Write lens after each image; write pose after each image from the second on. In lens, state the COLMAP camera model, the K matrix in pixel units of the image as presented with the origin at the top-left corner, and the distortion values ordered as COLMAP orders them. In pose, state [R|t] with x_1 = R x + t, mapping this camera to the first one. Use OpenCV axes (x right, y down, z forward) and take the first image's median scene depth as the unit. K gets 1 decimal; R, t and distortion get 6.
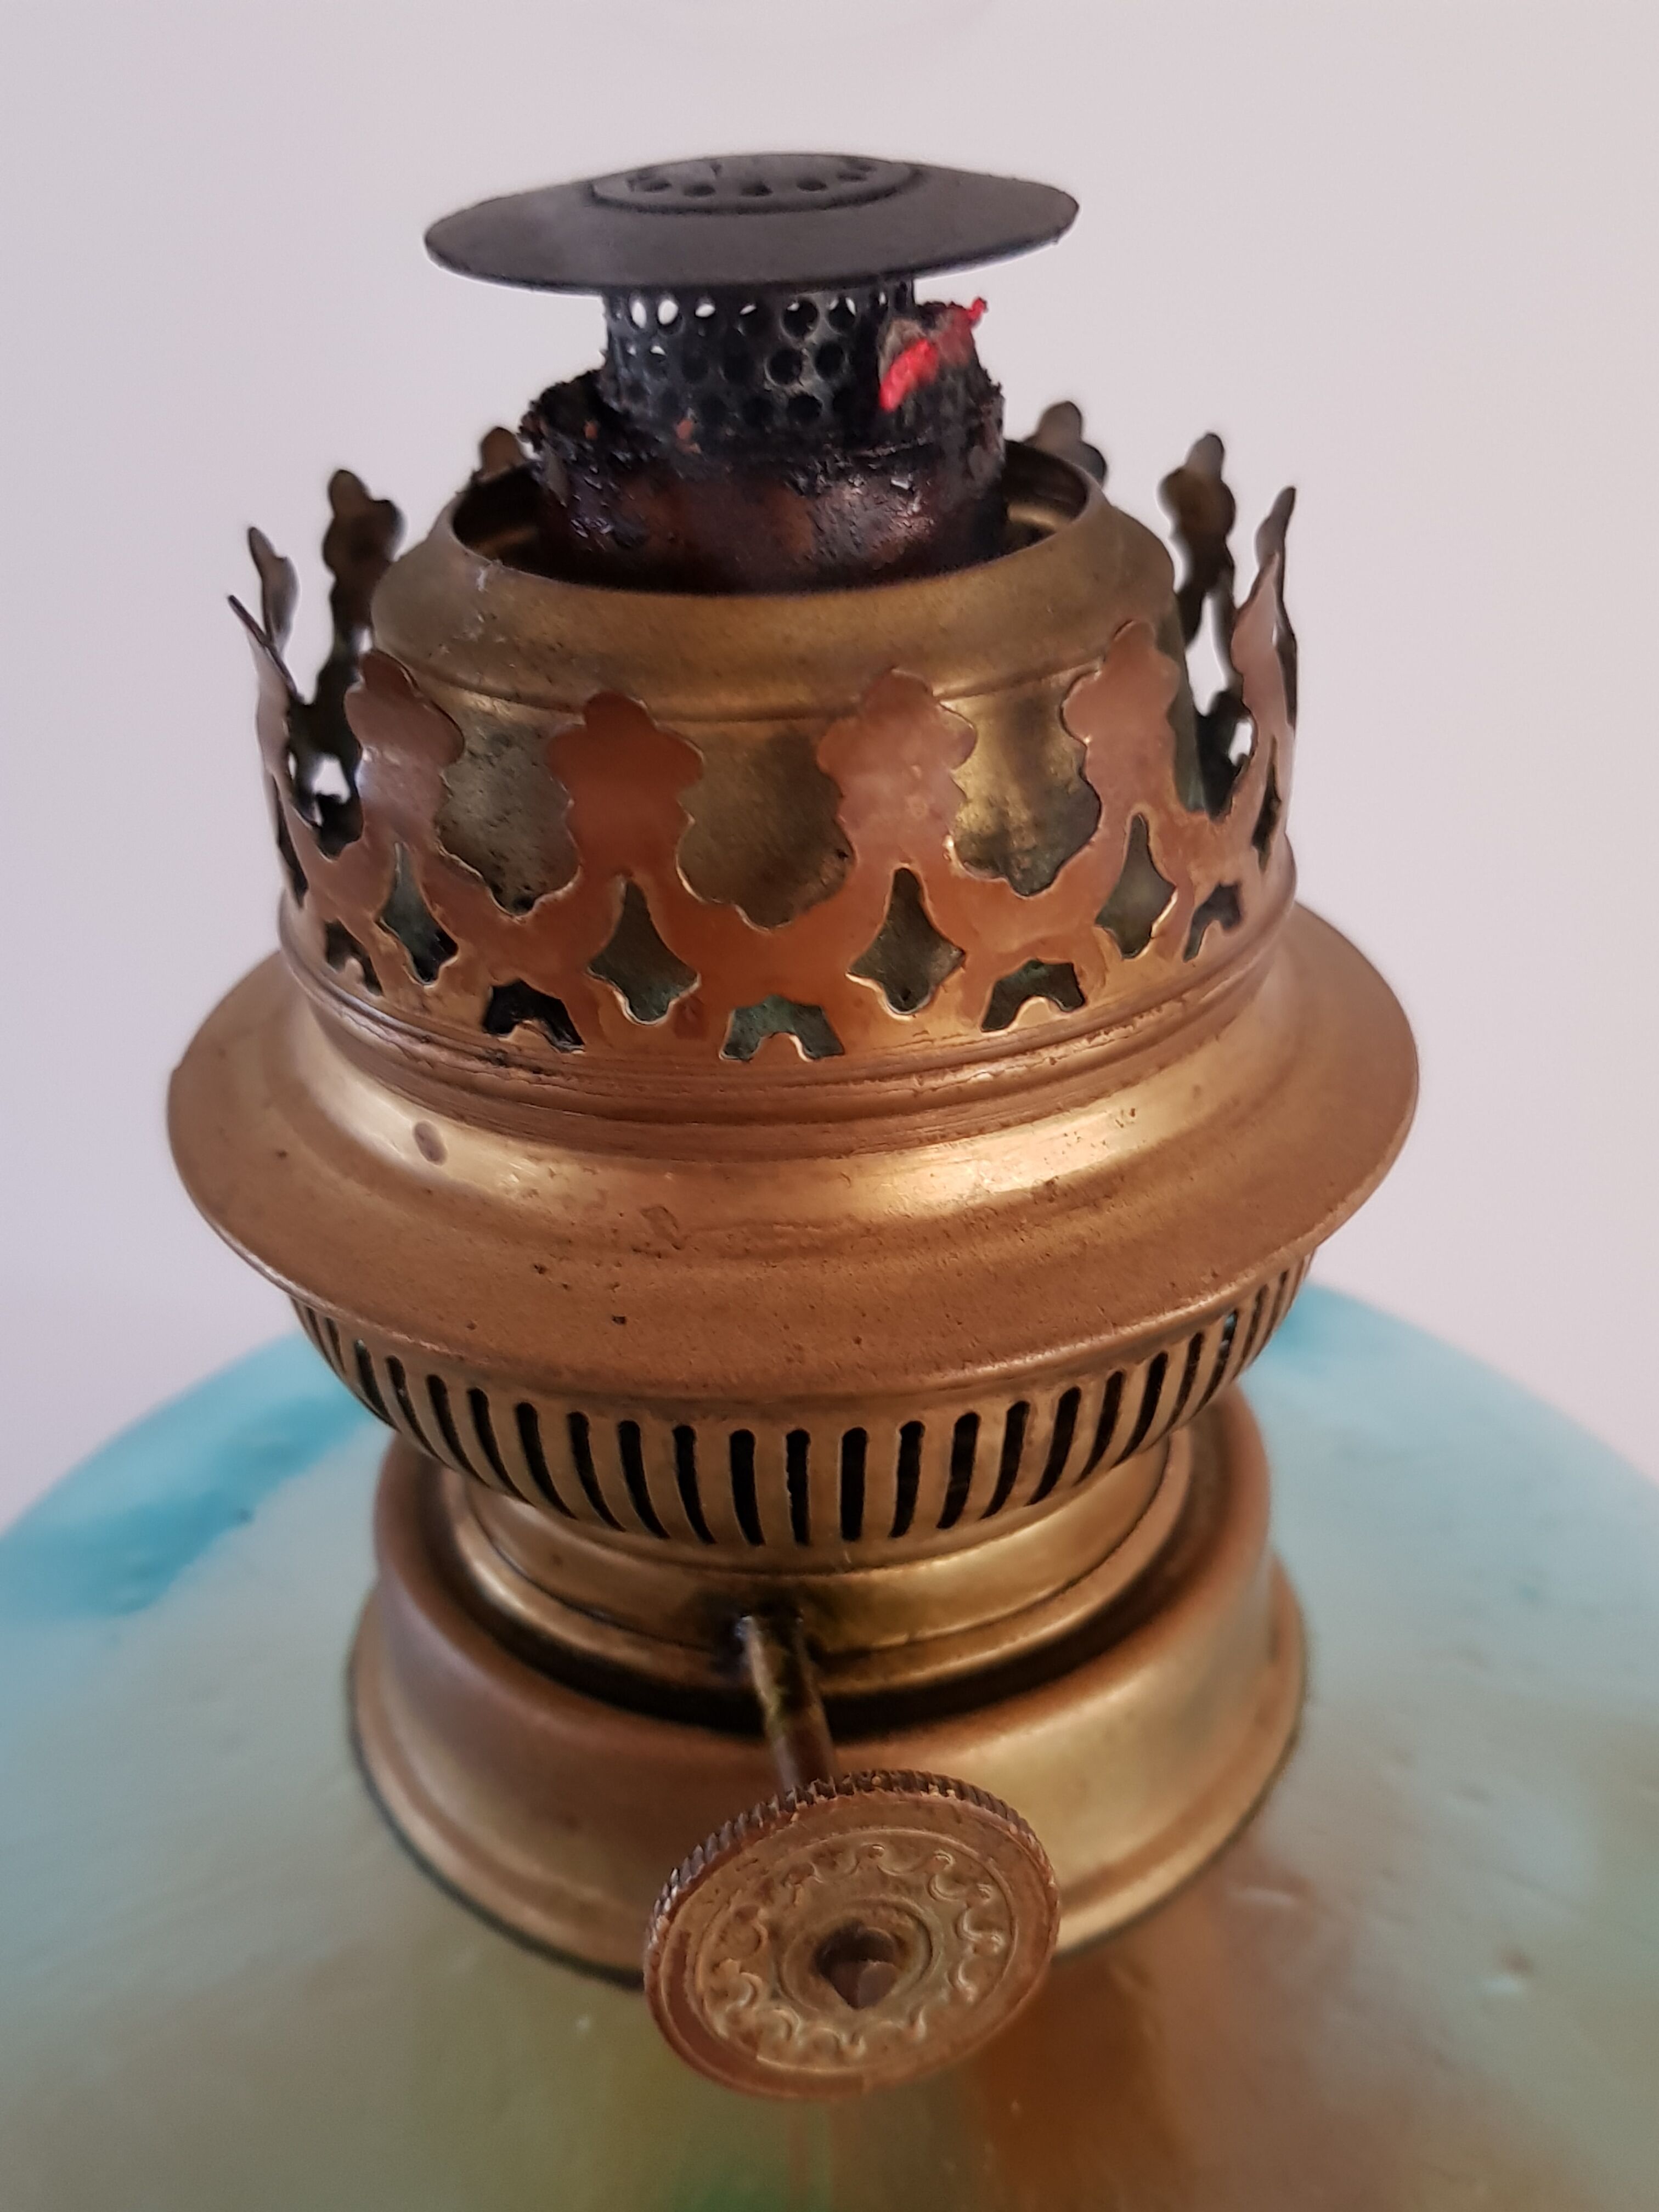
lens RADIAL K [[2407.0, 0, 896.6], [0, 2407.0, 1111.1], [0, 0, 1]] dist [0.034900, -0.025823]
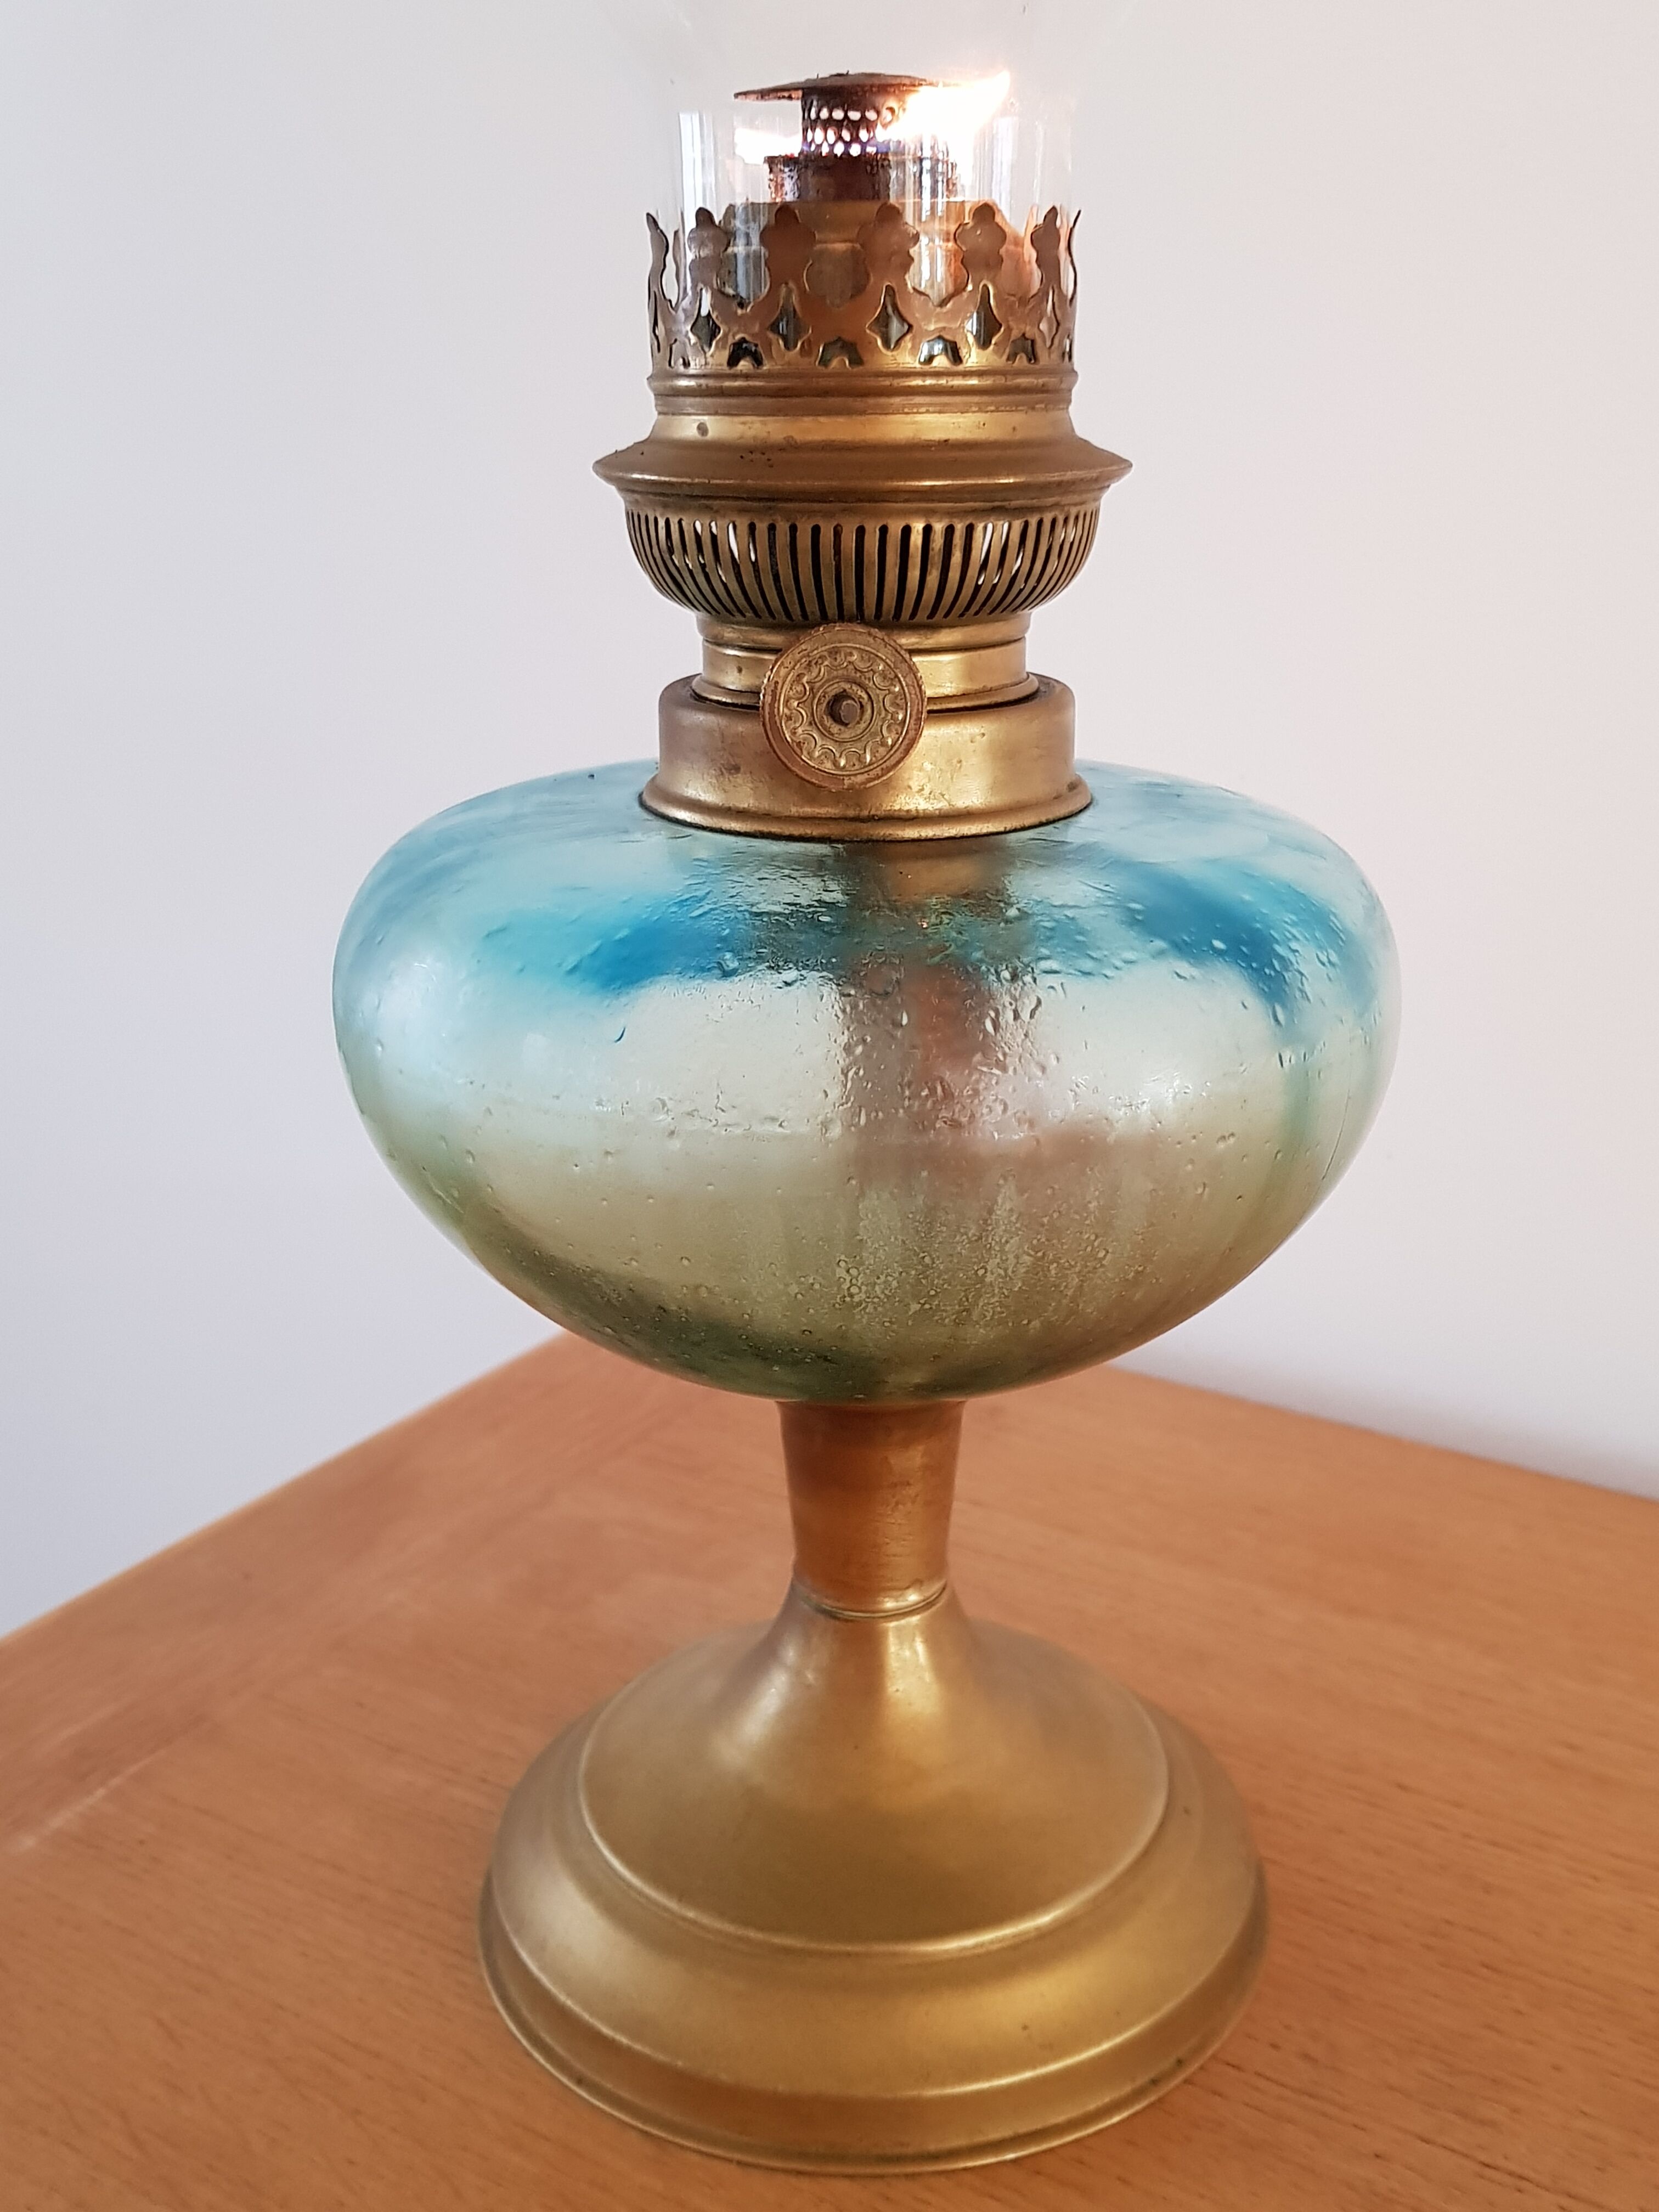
lens RADIAL K [[2370.4, 0, 837.3], [0, 2370.4, 1145.8], [0, 0, 1]] dist [0.141478, -0.214970]
pose [[0.990908, 0.055505, -0.122557, 0.306772], [-0.078665, 0.978022, -0.193094, 1.274689], [0.109146, 0.200979, 0.973496, -1.327286]]
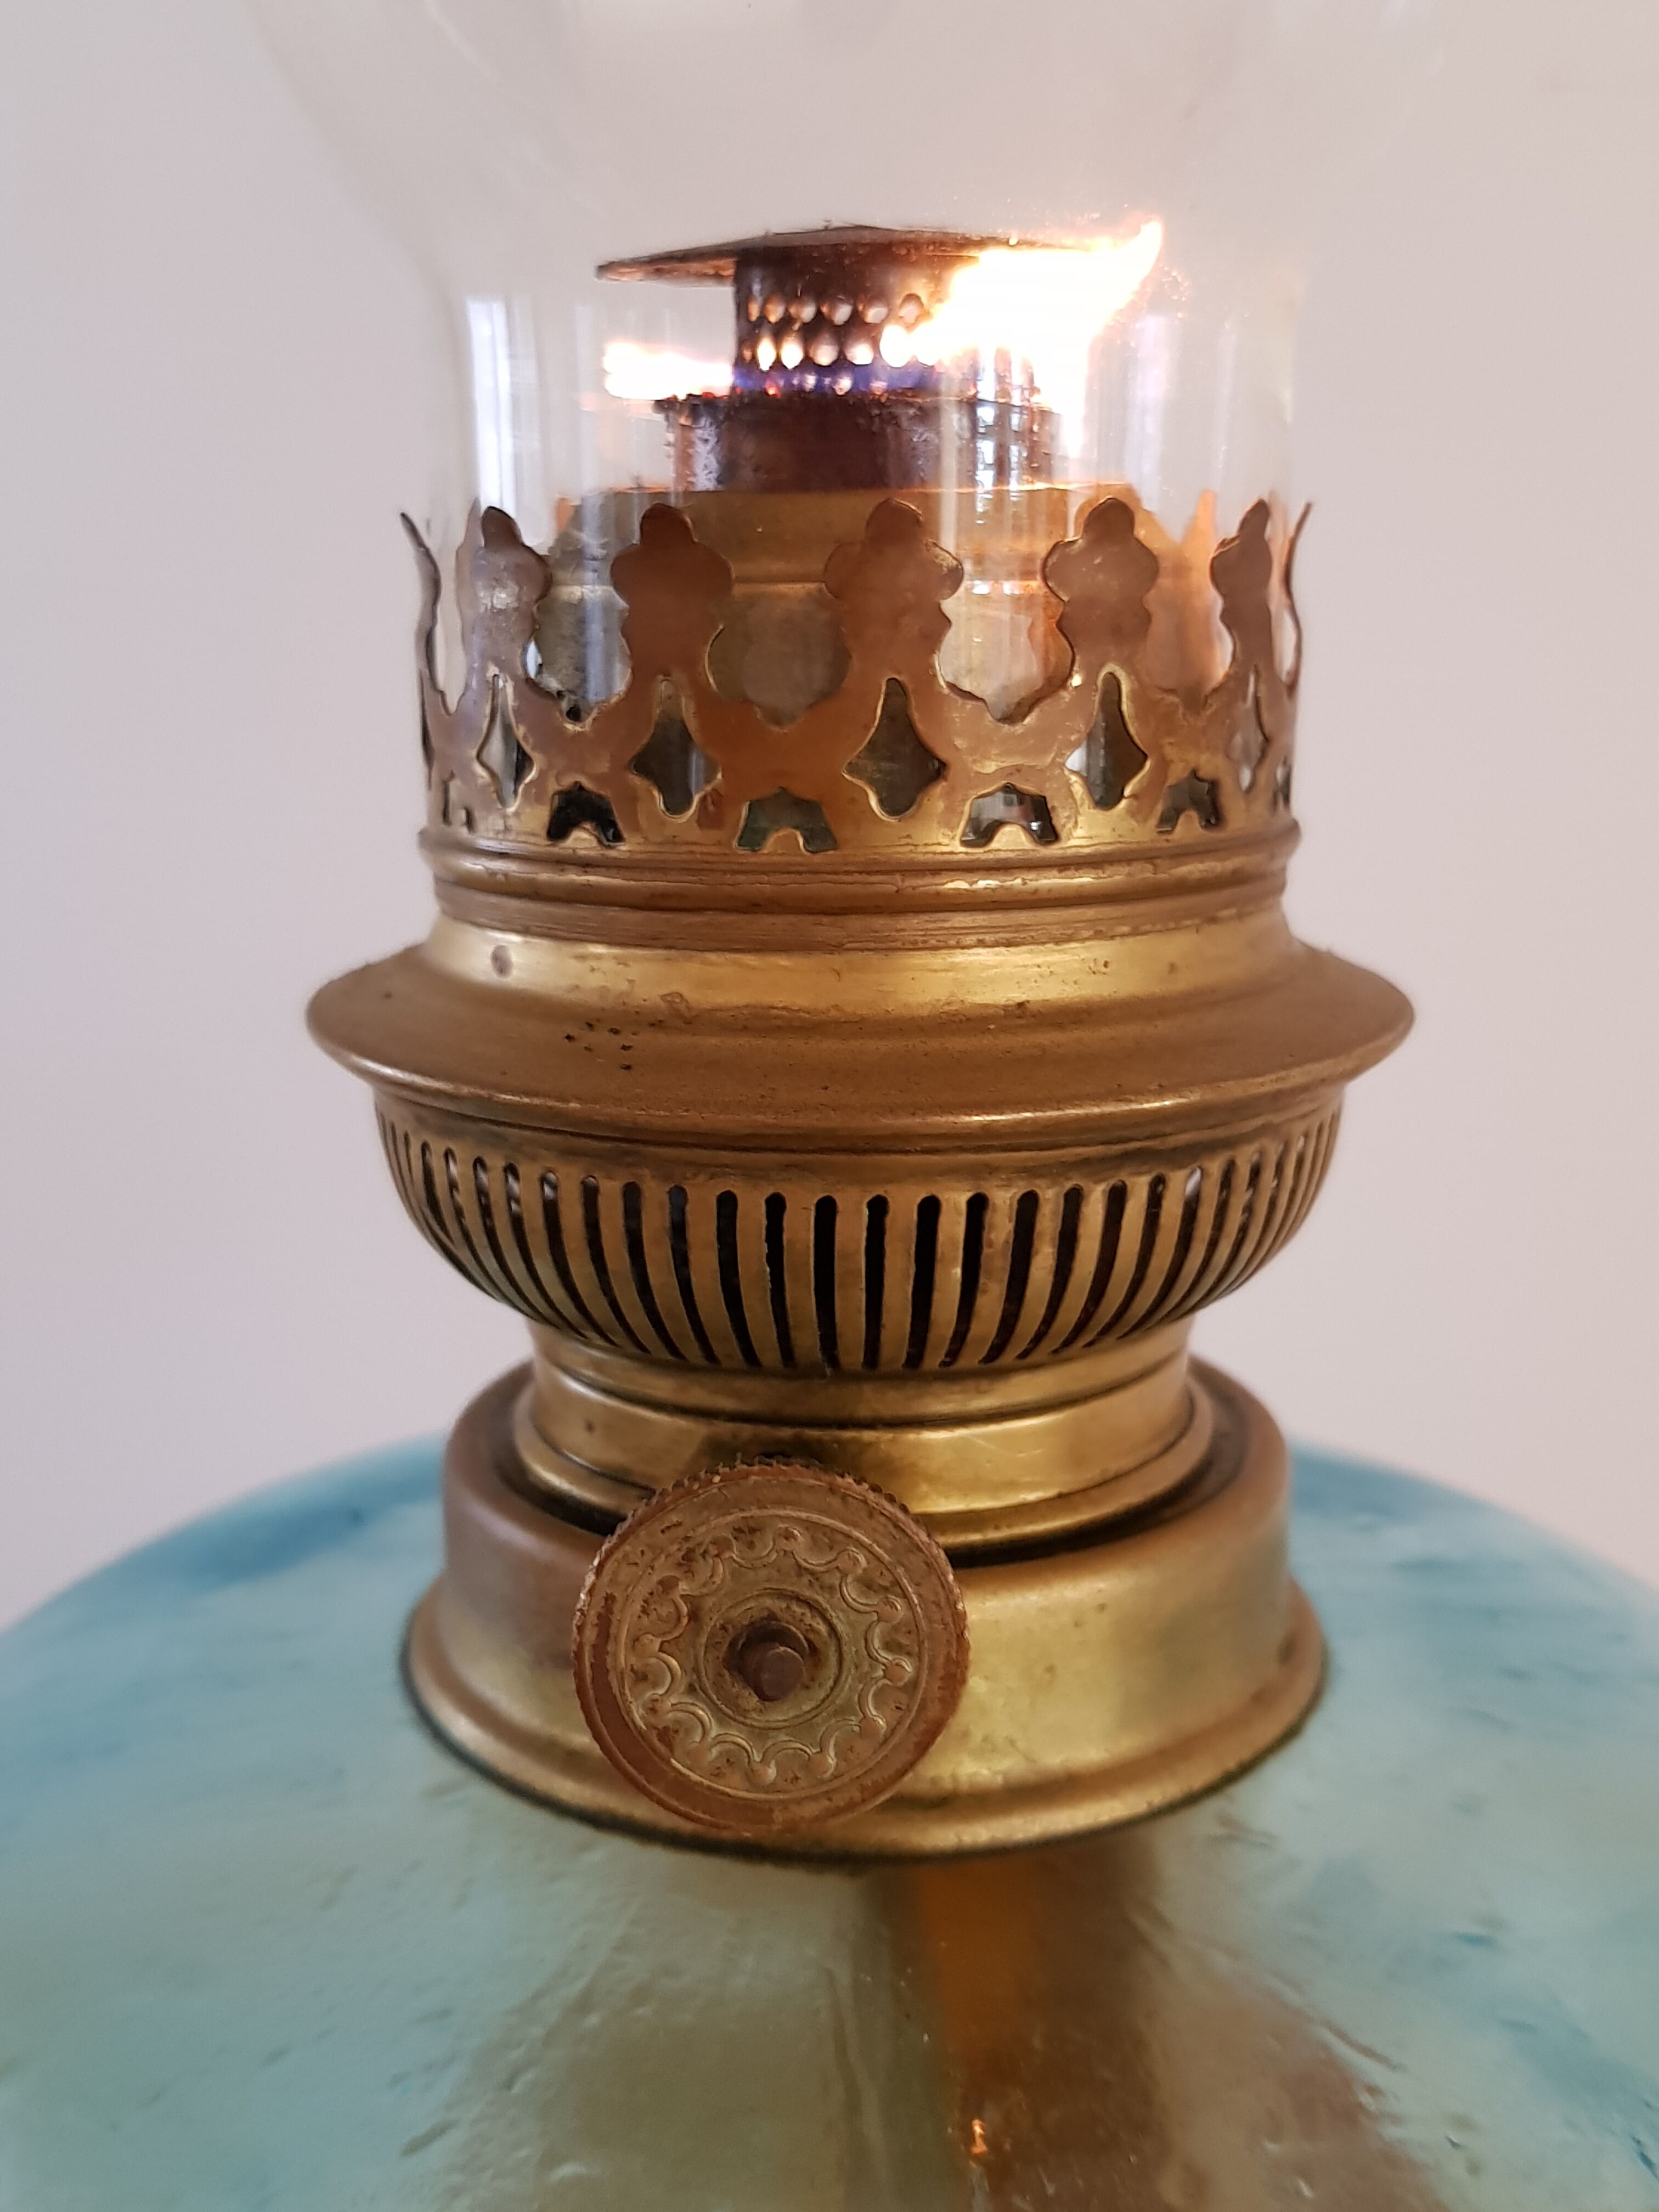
lens RADIAL K [[2370.4, 0, 837.3], [0, 2370.4, 1145.8], [0, 0, 1]] dist [0.141478, -0.214970]
pose [[0.983317, 0.057986, -0.172410, 0.179836], [-0.101924, 0.960699, -0.258202, 0.401341], [0.150662, 0.271467, 0.950582, -0.052791]]
